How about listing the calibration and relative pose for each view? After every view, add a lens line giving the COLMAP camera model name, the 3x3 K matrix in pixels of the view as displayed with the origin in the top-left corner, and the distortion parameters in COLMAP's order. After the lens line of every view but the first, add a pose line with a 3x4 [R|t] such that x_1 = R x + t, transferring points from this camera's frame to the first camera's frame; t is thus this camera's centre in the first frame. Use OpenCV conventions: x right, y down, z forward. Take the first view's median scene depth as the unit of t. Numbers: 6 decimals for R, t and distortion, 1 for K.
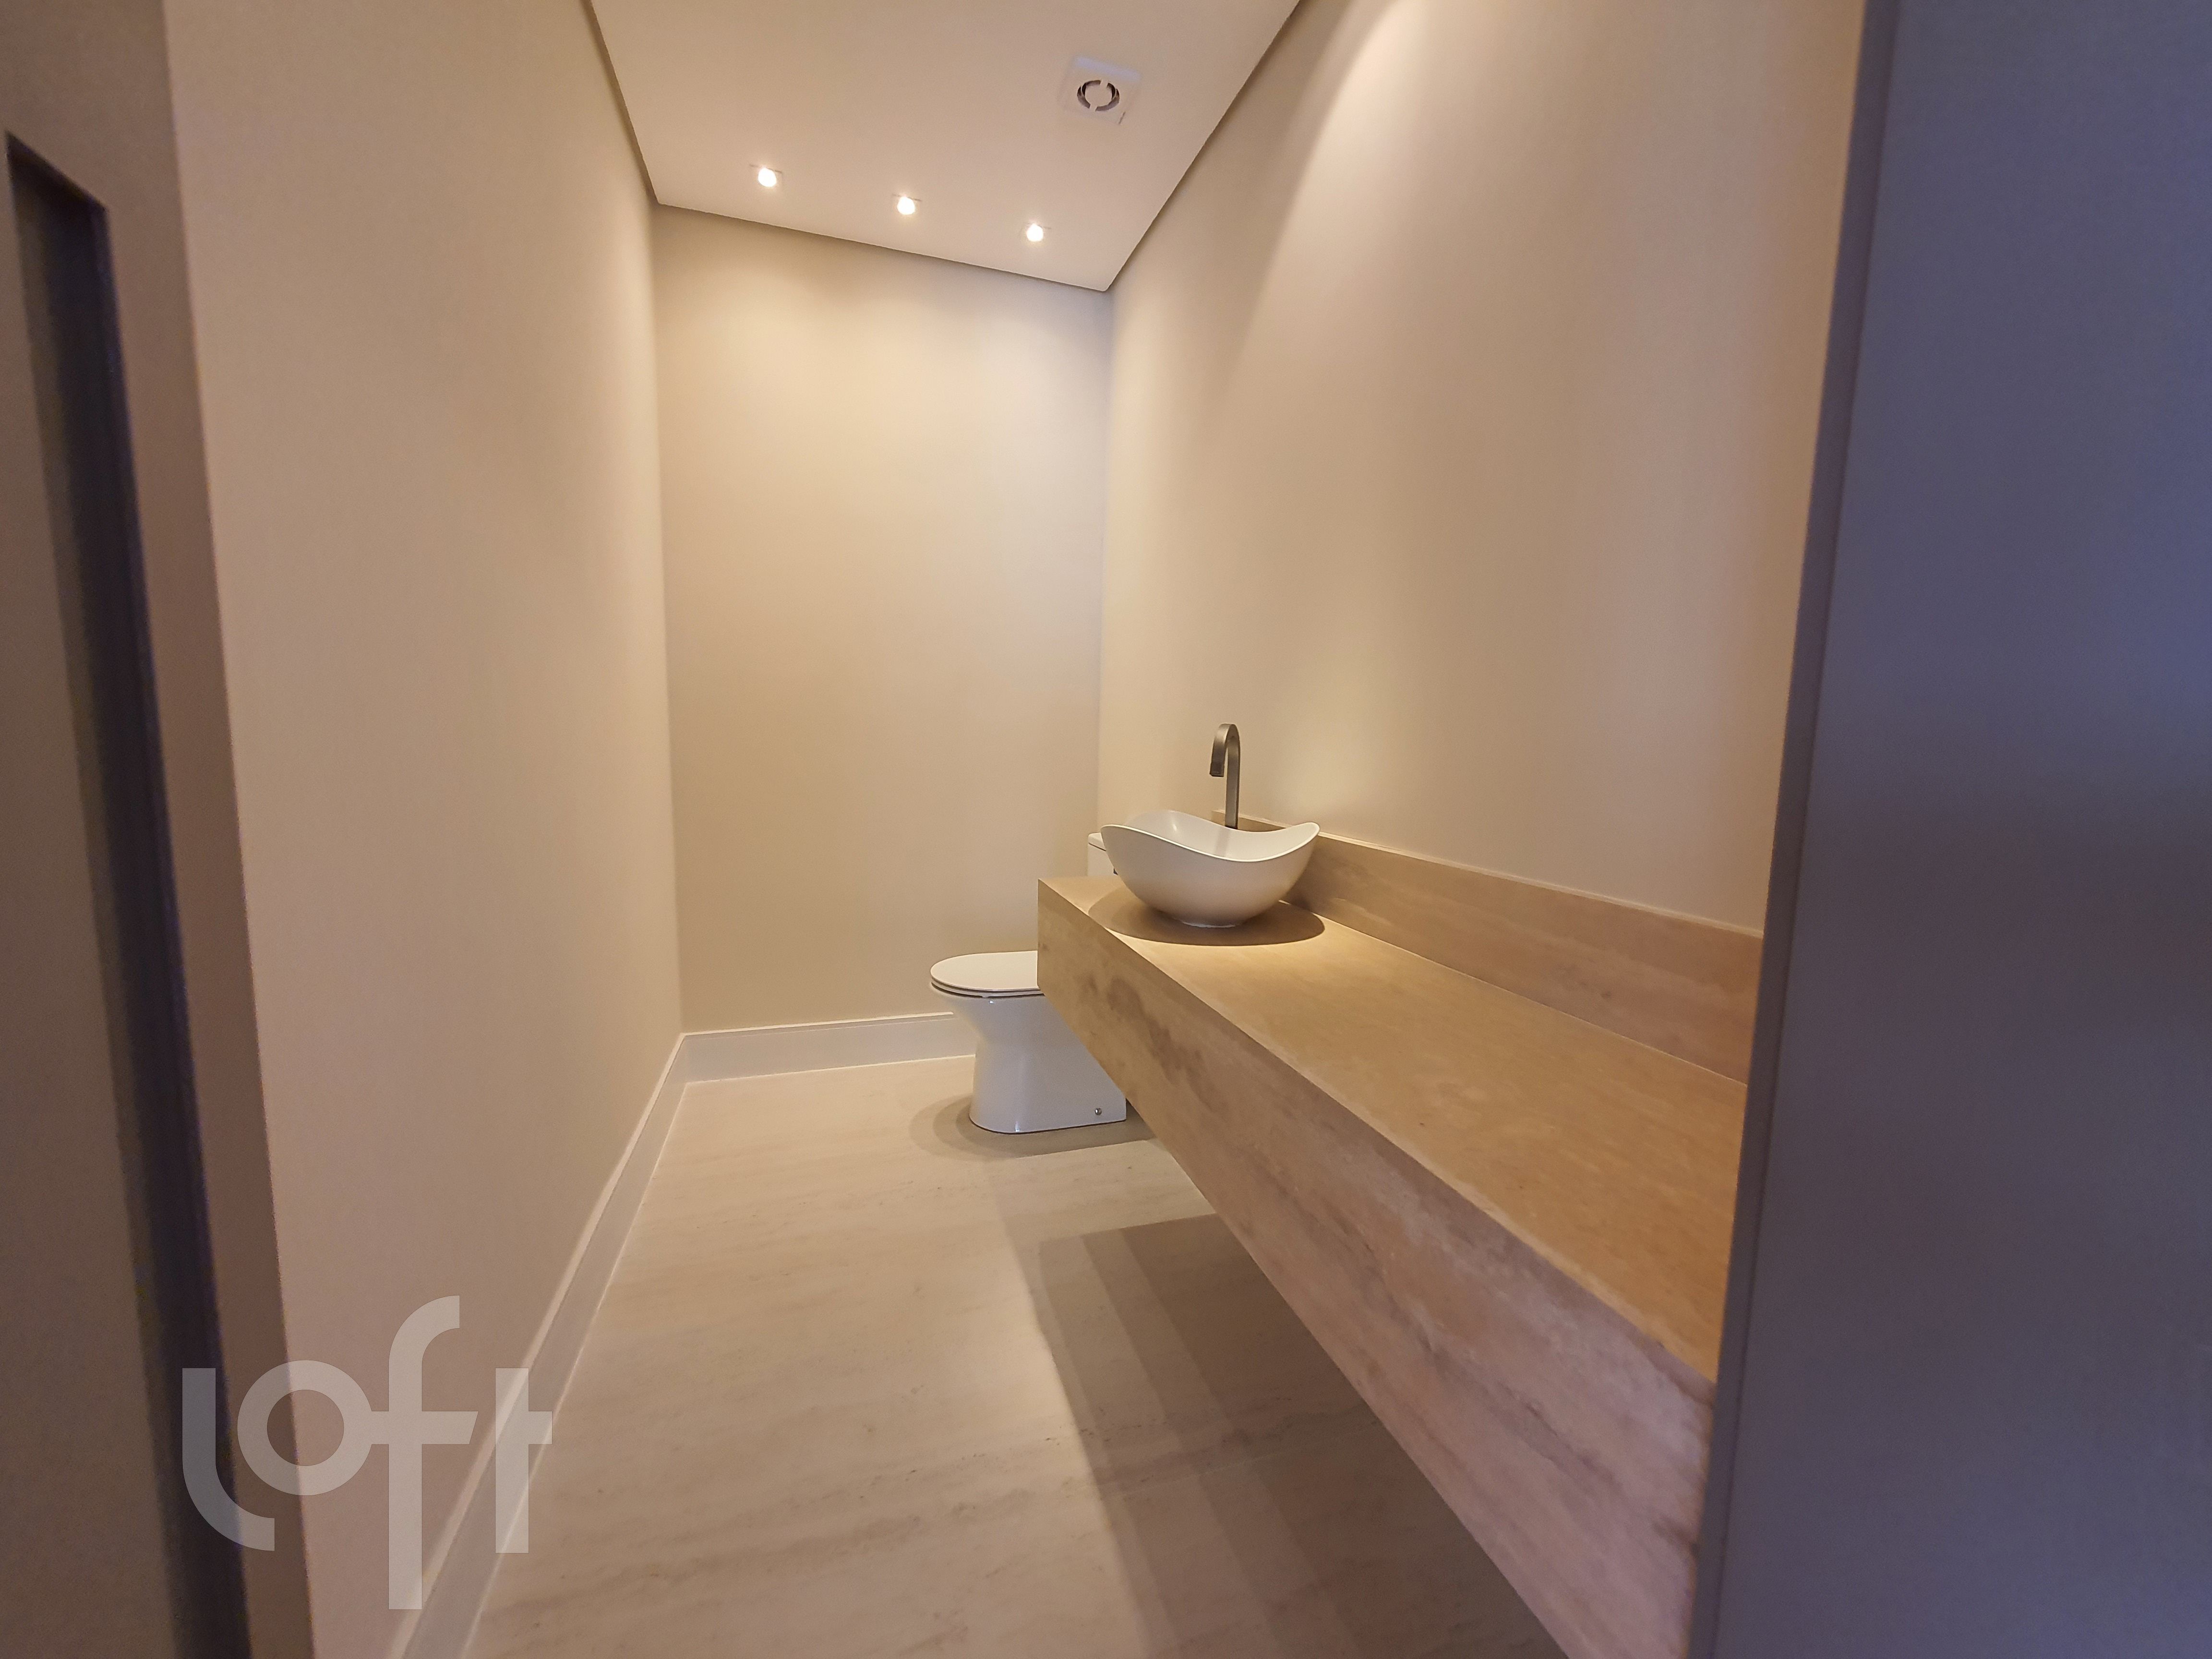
lens RADIAL K [[872.2, 0, 1122.9], [0, 872.2, 825.1], [0, 0, 1]] dist [0.002211, 0.000337]
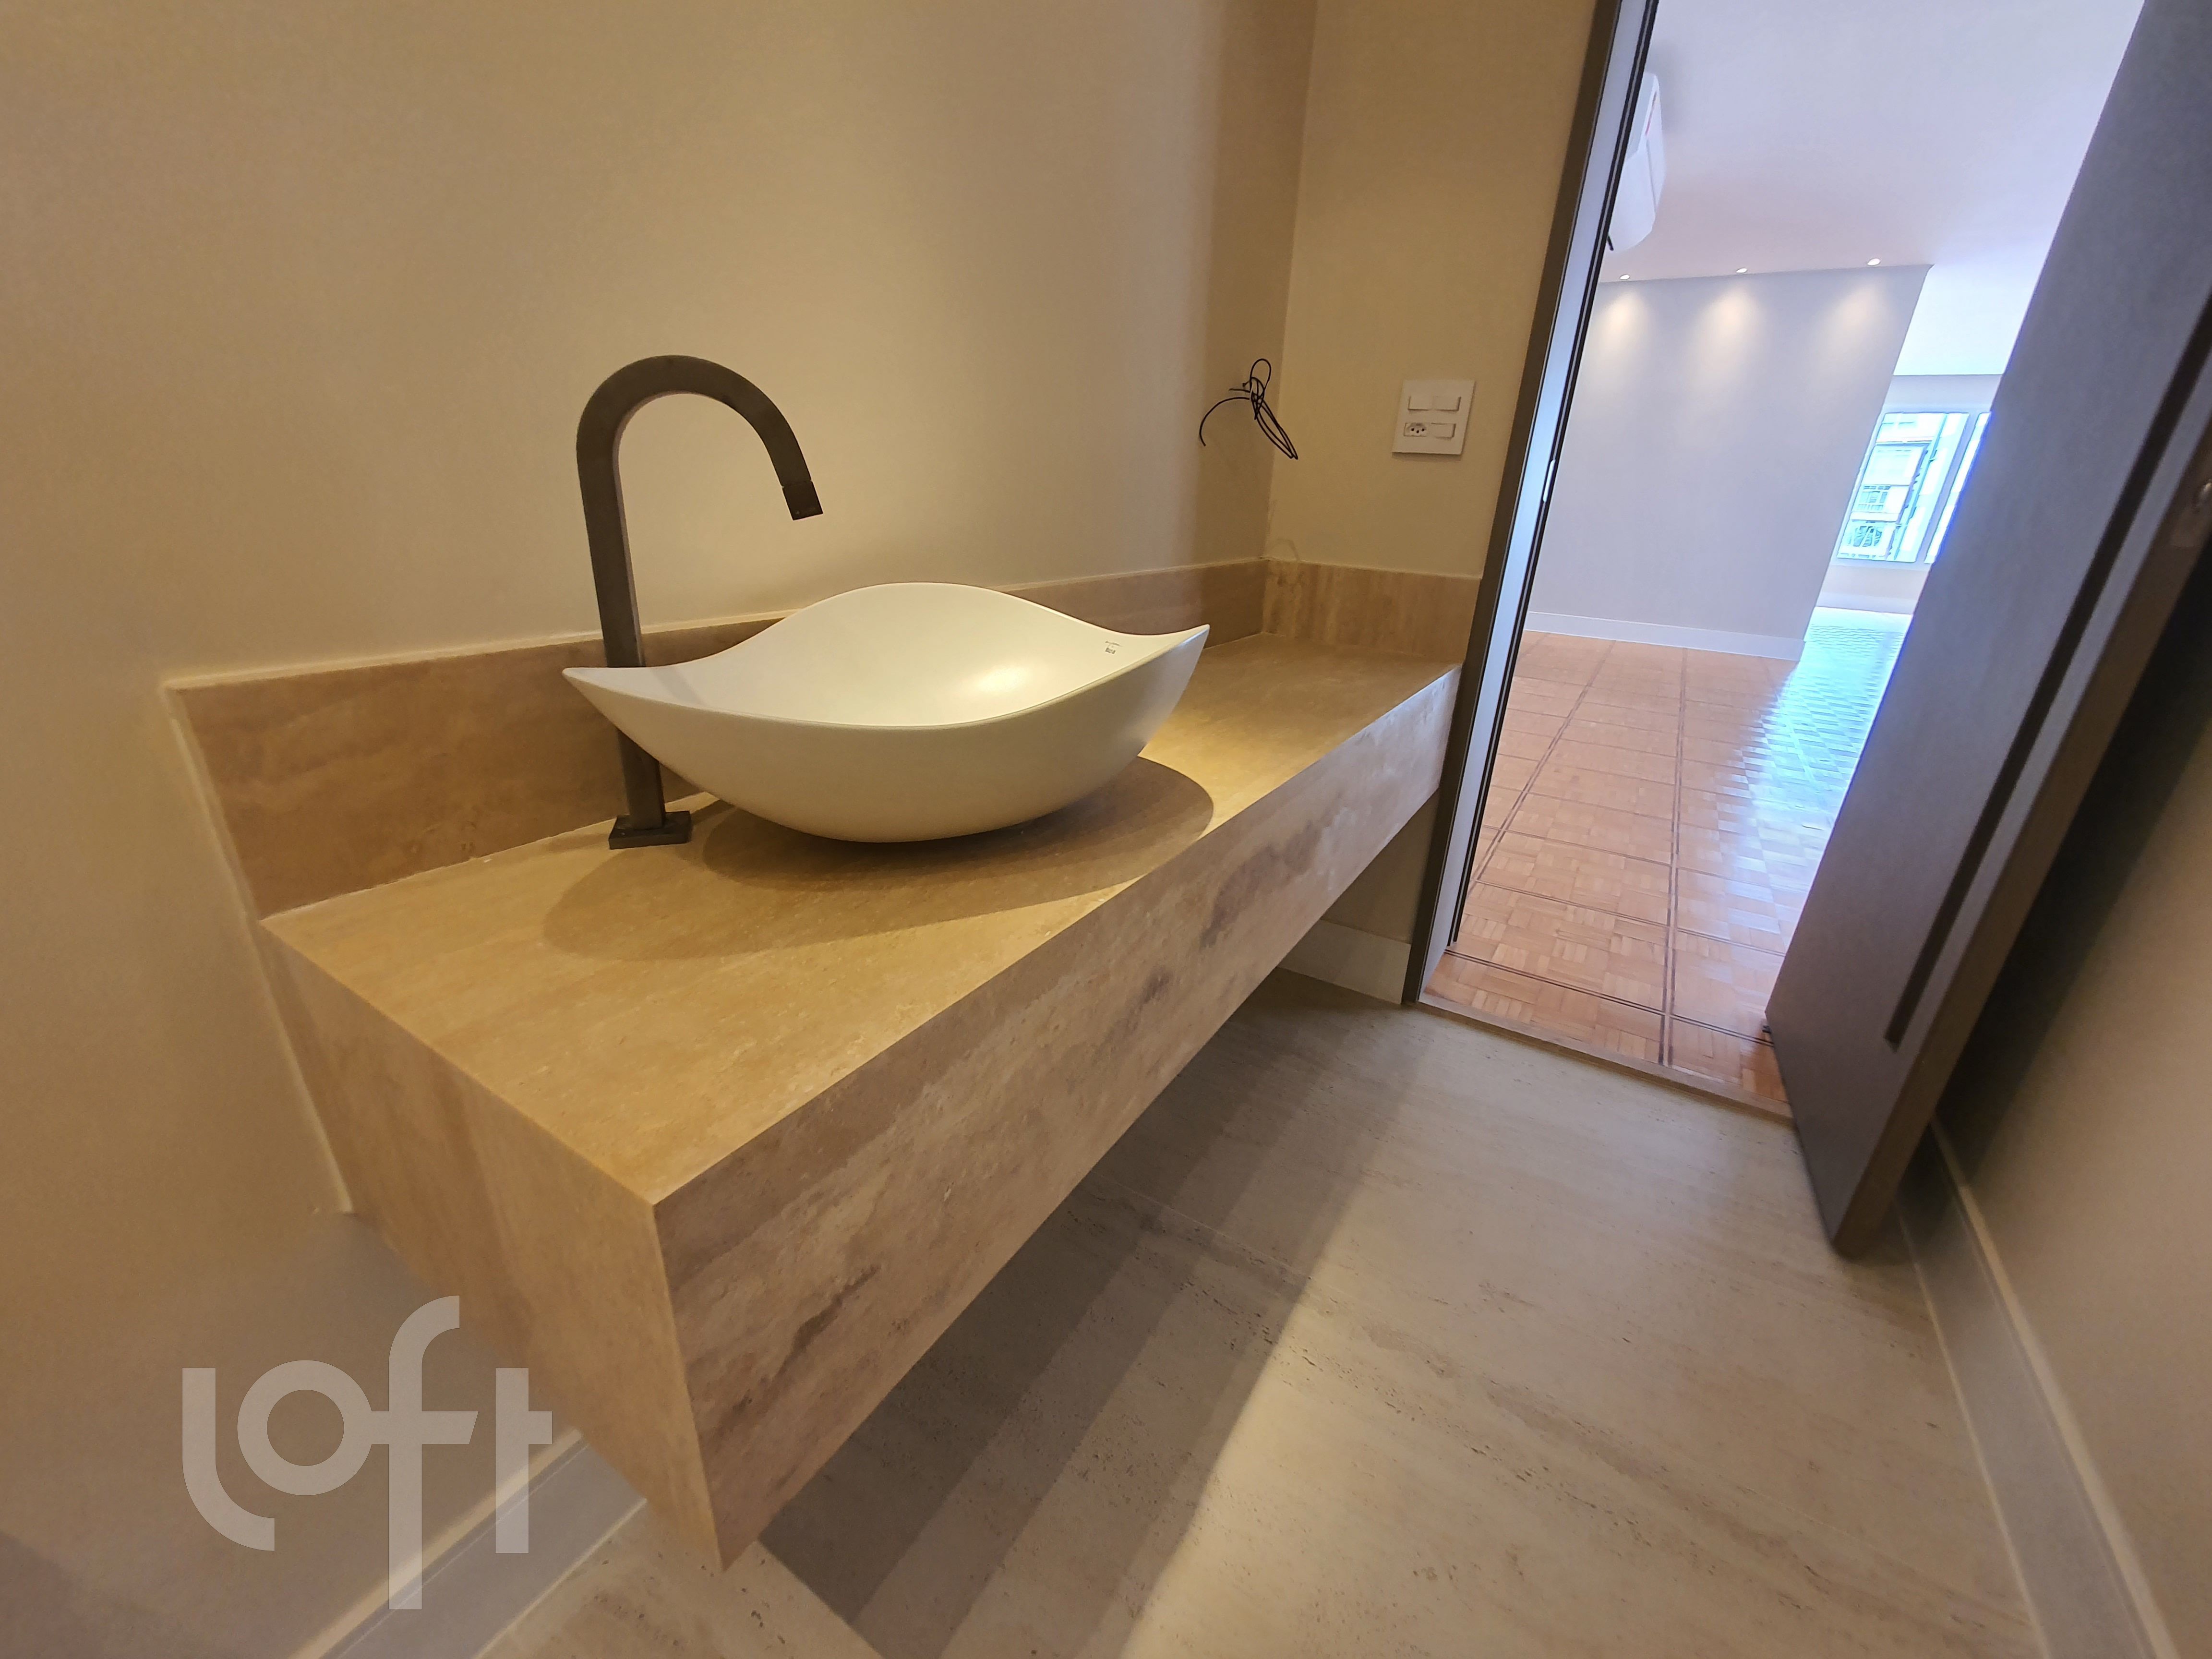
lens RADIAL K [[872.2, 0, 1122.9], [0, 872.2, 825.1], [0, 0, 1]] dist [0.002211, 0.000337]
pose [[-0.640341, -0.325151, 0.695874, -0.391227], [0.030545, 0.894482, 0.446059, -0.135825], [-0.767483, 0.306885, -0.562842, 1.481623]]
